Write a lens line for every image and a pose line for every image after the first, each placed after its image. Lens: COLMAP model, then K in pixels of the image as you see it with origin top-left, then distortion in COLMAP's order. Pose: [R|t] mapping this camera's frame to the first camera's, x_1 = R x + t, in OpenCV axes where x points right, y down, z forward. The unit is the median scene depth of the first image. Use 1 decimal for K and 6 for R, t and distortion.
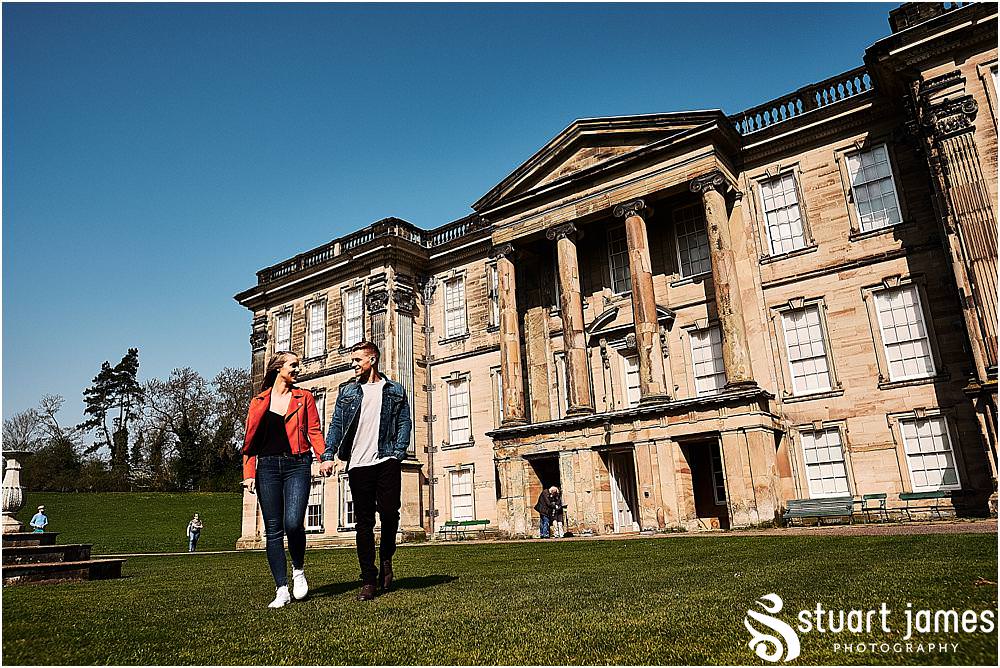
lens RADIAL K [[702.9, 0, 500.0], [0, 702.9, 334.0], [0, 0, 1]] dist [-0.009767, 0.002521]
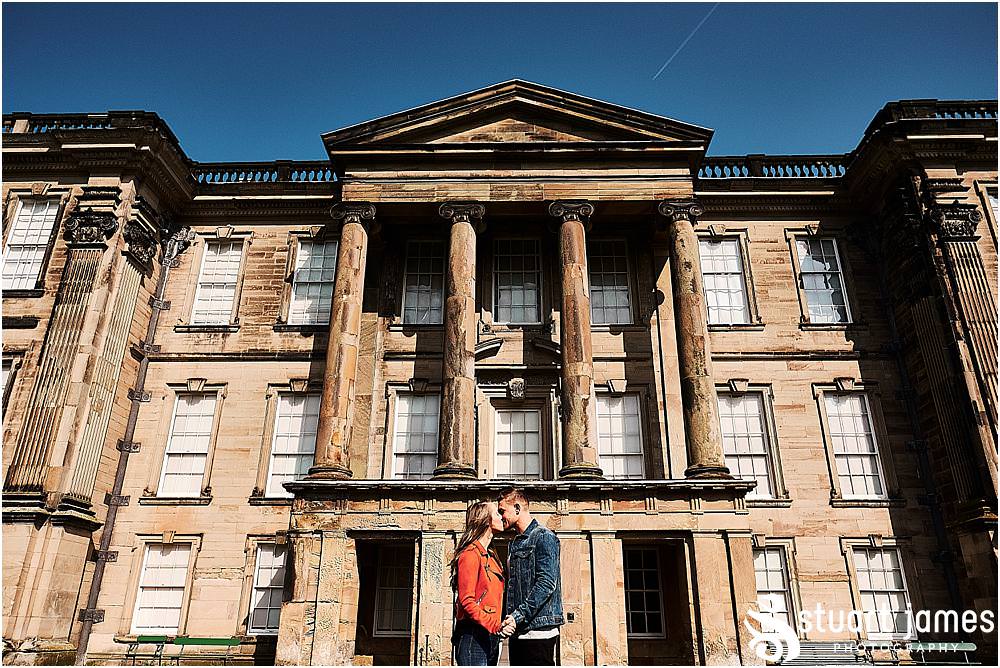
lens RADIAL K [[702.9, 0, 500.0], [0, 702.9, 334.0], [0, 0, 1]] dist [-0.009767, 0.002521]
pose [[0.813713, 0.278478, 0.510216, -0.221630], [-0.199918, 0.958297, -0.204205, 0.113722], [-0.545805, 0.064163, 0.835452, 0.440083]]
